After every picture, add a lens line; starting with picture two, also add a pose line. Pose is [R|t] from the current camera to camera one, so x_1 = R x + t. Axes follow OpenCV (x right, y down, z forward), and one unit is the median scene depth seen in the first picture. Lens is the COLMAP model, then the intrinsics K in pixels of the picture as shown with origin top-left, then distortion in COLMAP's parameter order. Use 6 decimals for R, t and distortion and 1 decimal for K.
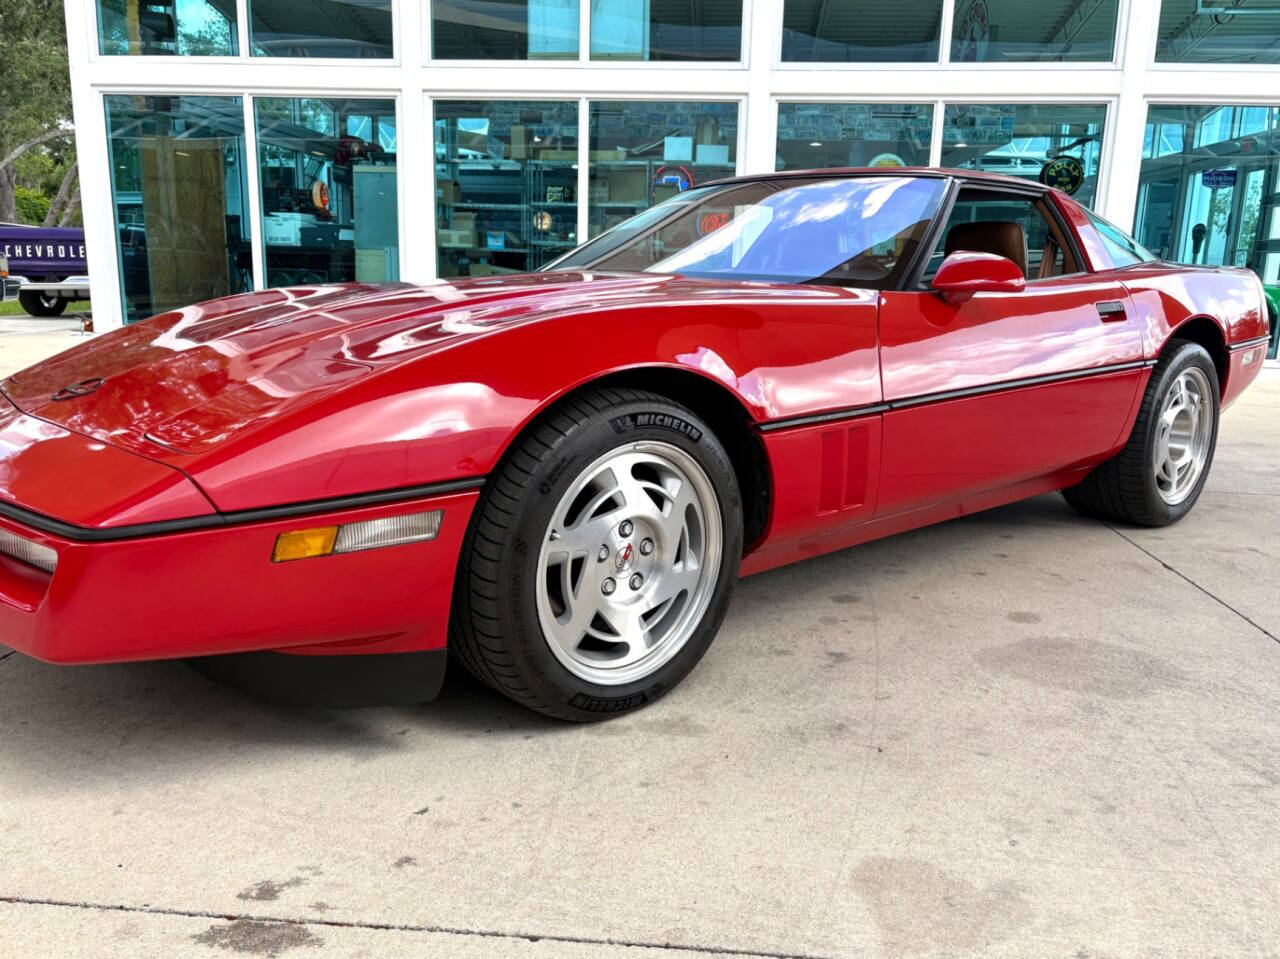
lens RADIAL K [[1004.9, 0, 640.0], [0, 1004.9, 479.5], [0, 0, 1]] dist [0.021022, -0.000051]
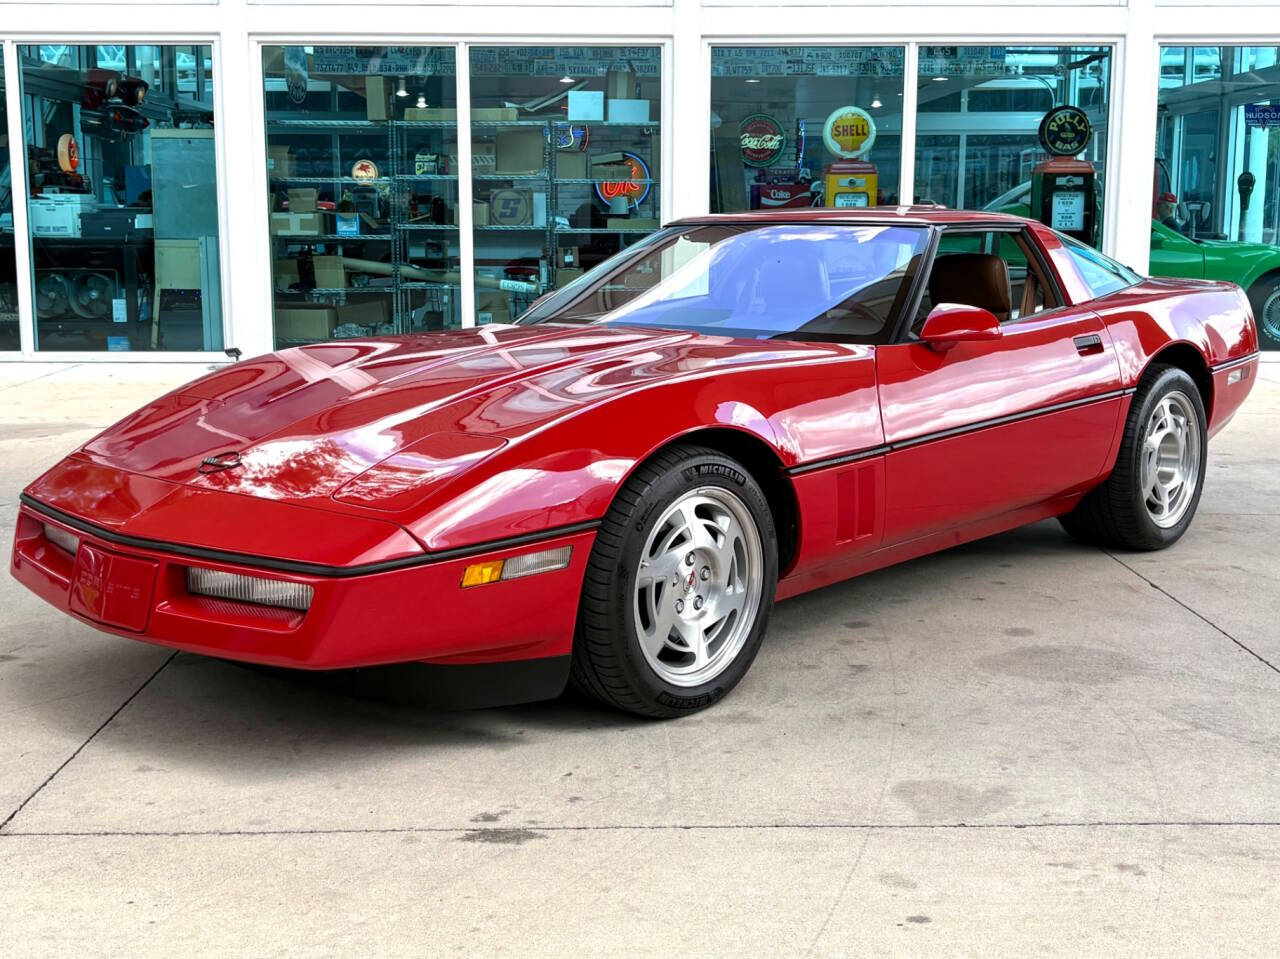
lens RADIAL K [[1525.8, 0, 627.3], [0, 1525.8, 454.3], [0, 0, 1]] dist [0.141697, -0.484788]
pose [[0.994951, -0.037398, 0.093139, -0.152134], [0.042253, 0.997819, -0.050715, 0.007655], [-0.091039, 0.054394, 0.994361, -0.503294]]
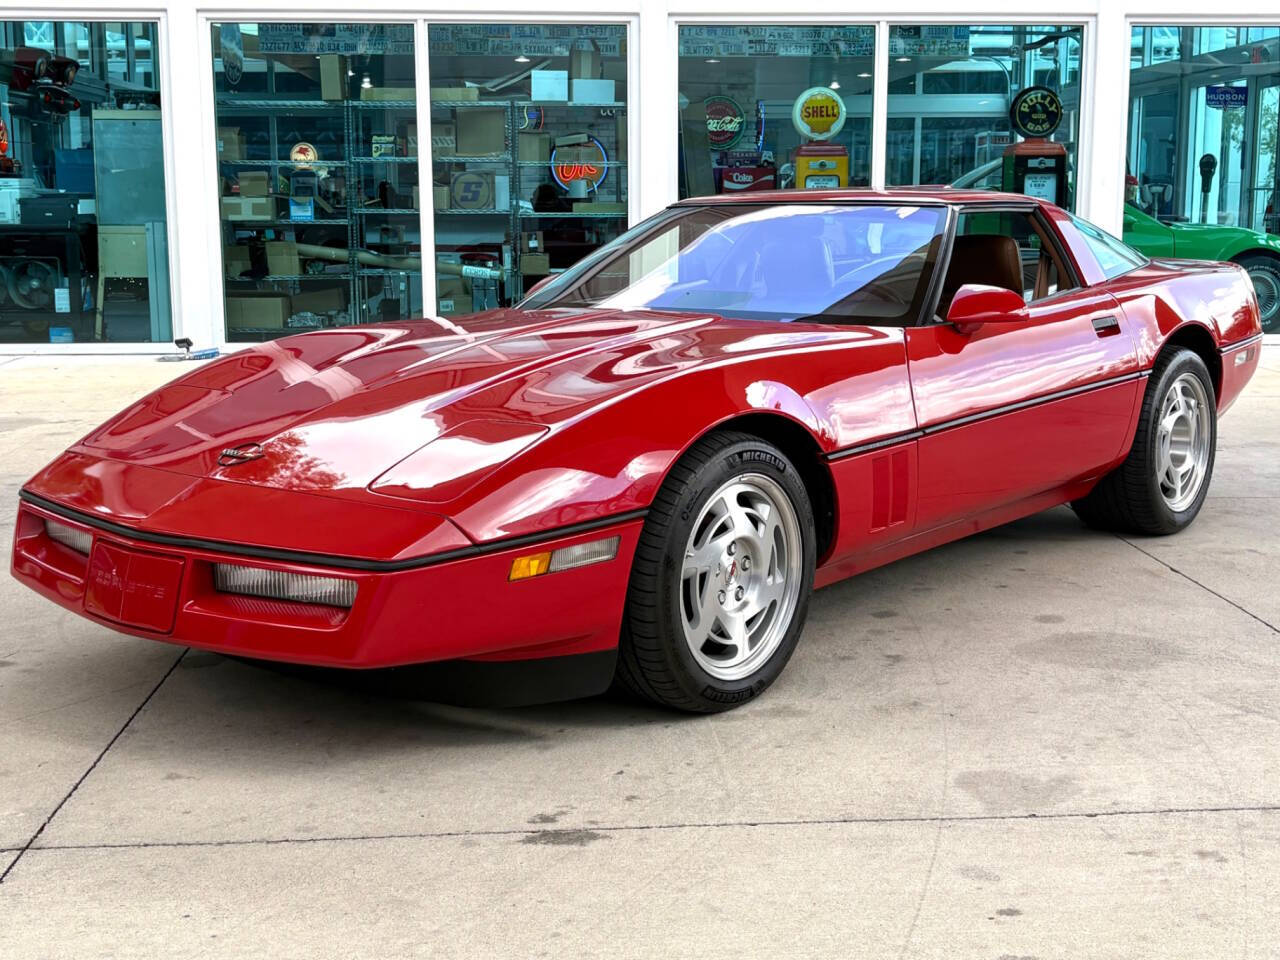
lens RADIAL K [[1565.7, 0, 646.9], [0, 1565.7, 453.6], [0, 0, 1]] dist [0.135629, -0.475200]
pose [[0.988384, -0.048712, 0.143961, -0.219743], [0.055499, 0.997510, -0.043508, 0.007145], [-0.141484, 0.050993, 0.988626, -0.486592]]
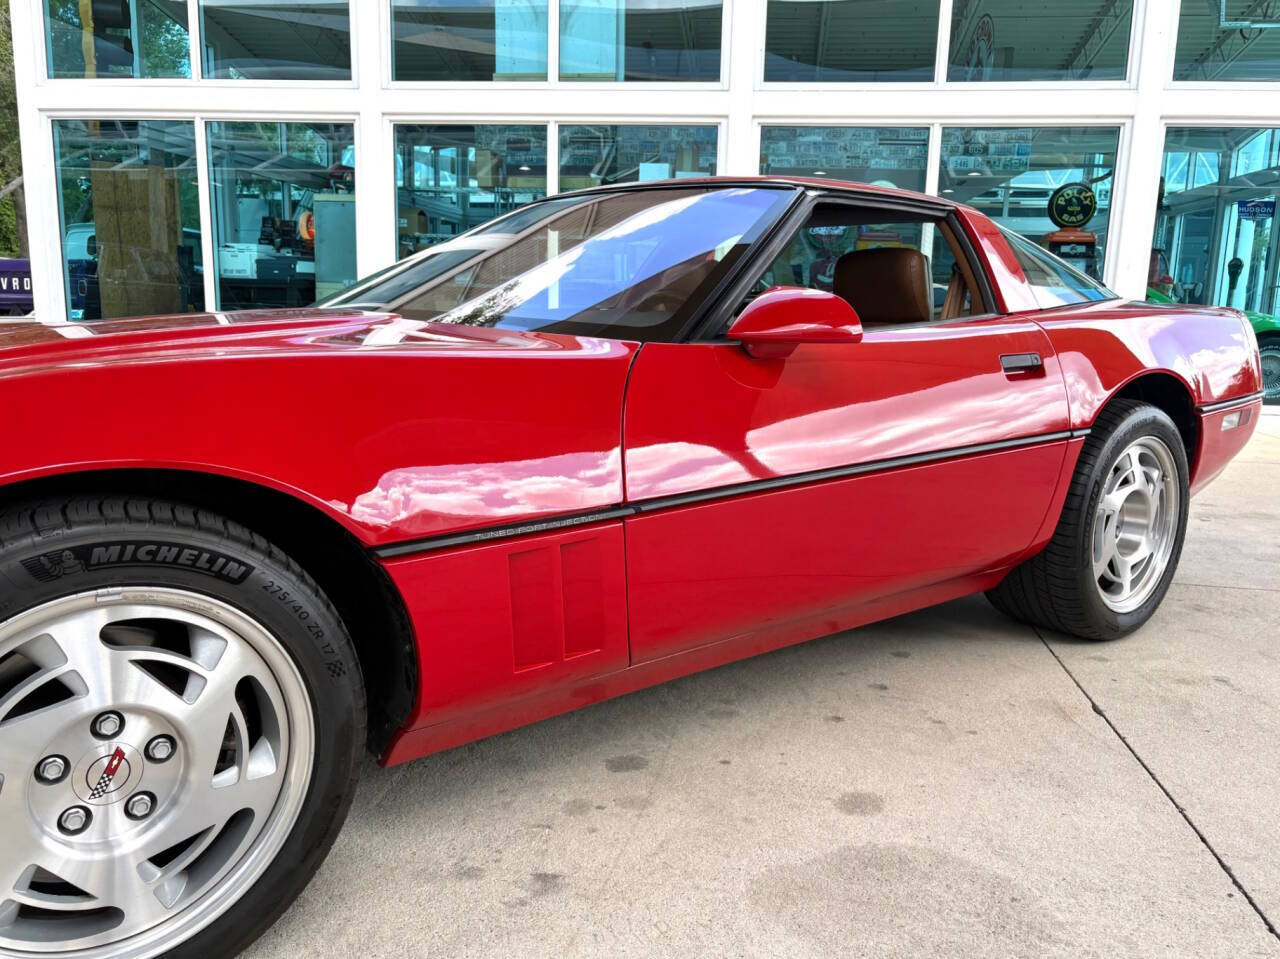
lens RADIAL K [[1014.0, 0, 649.9], [0, 1014.0, 486.0], [0, 0, 1]] dist [0.016470, 0.007537]
pose [[0.999463, 0.009022, -0.031501, 0.198424], [-0.009896, 0.999567, -0.027693, -0.049392], [0.031237, 0.027990, 0.999120, 0.218758]]
